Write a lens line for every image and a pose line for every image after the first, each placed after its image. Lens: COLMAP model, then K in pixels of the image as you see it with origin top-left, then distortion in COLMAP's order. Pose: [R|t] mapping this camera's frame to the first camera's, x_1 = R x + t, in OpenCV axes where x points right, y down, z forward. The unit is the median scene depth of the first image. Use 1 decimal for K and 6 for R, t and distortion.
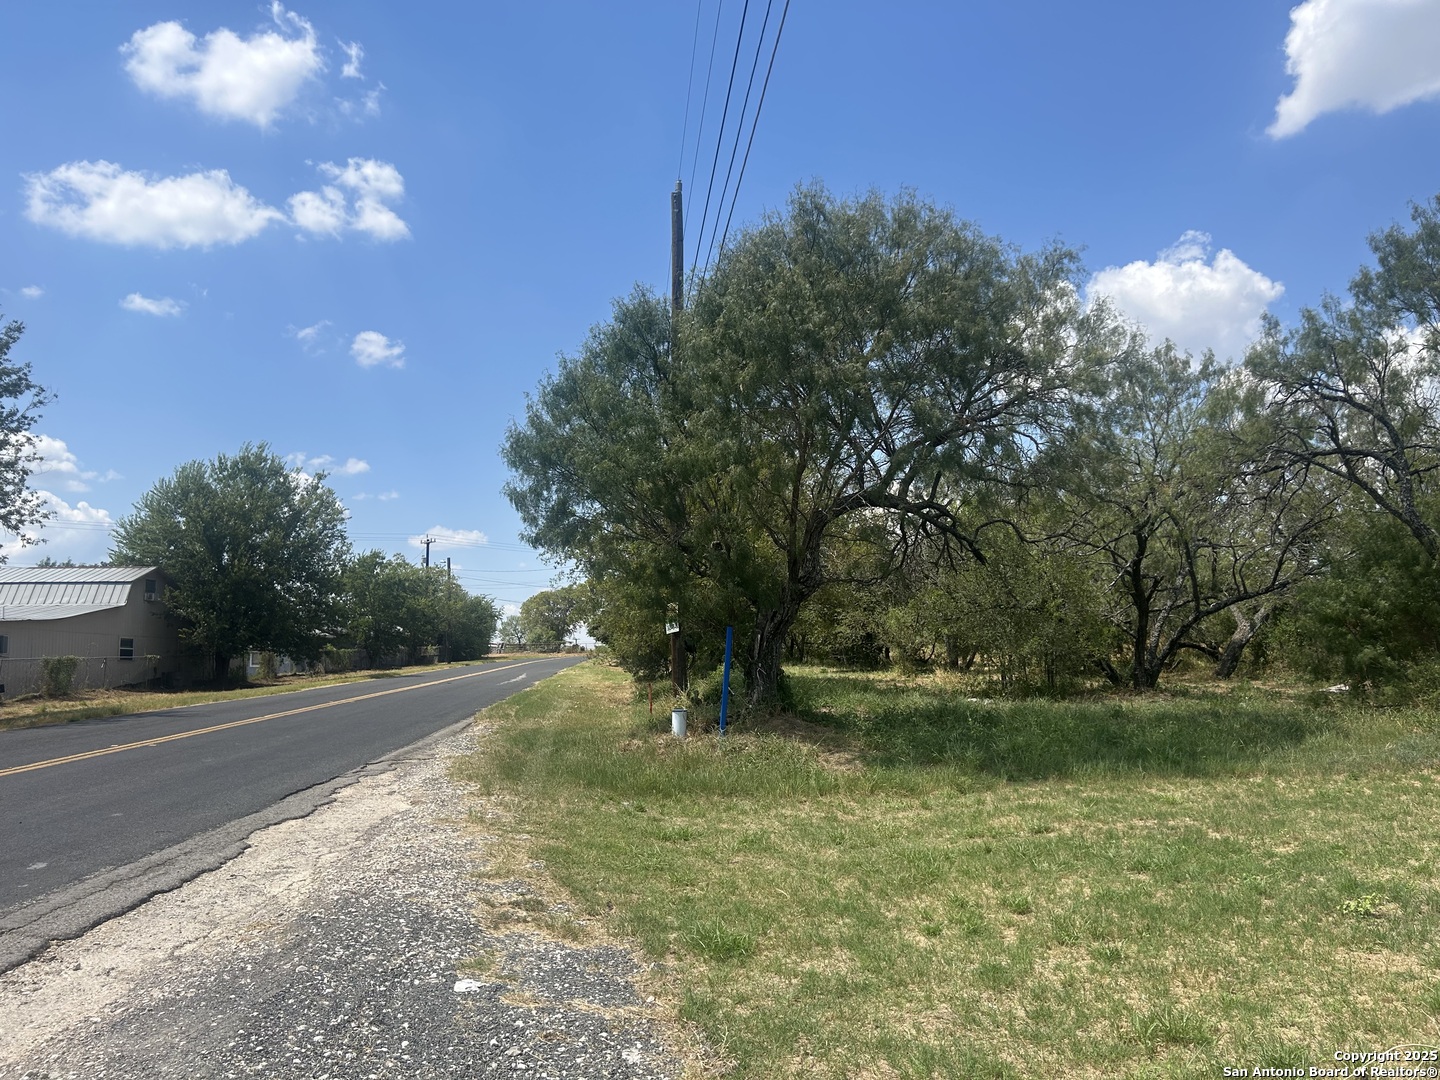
lens RADIAL K [[1100.9, 0, 718.4], [0, 1100.9, 548.3], [0, 0, 1]] dist [-0.005204, -0.002488]
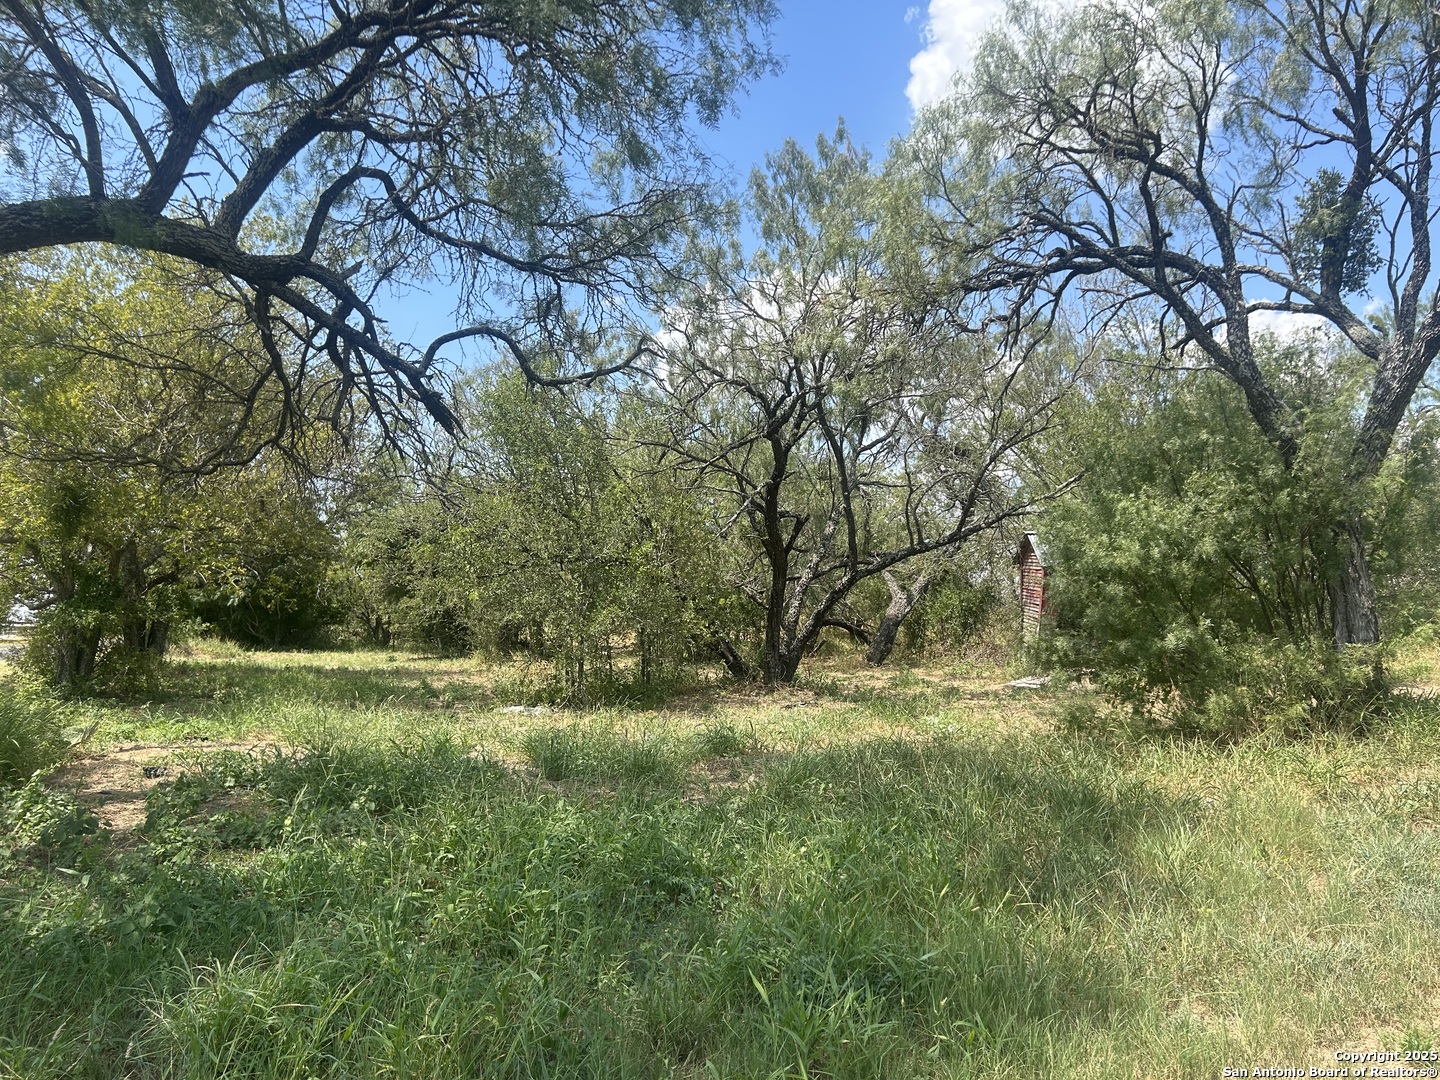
lens RADIAL K [[1100.9, 0, 718.6], [0, 1100.9, 538.9], [0, 0, 1]] dist [-0.005204, -0.002488]
pose [[0.952671, 0.028437, 0.302671, 0.132773], [-0.031025, 0.999512, 0.003743, 0.034134], [-0.302416, -0.012956, 0.953088, 0.335631]]
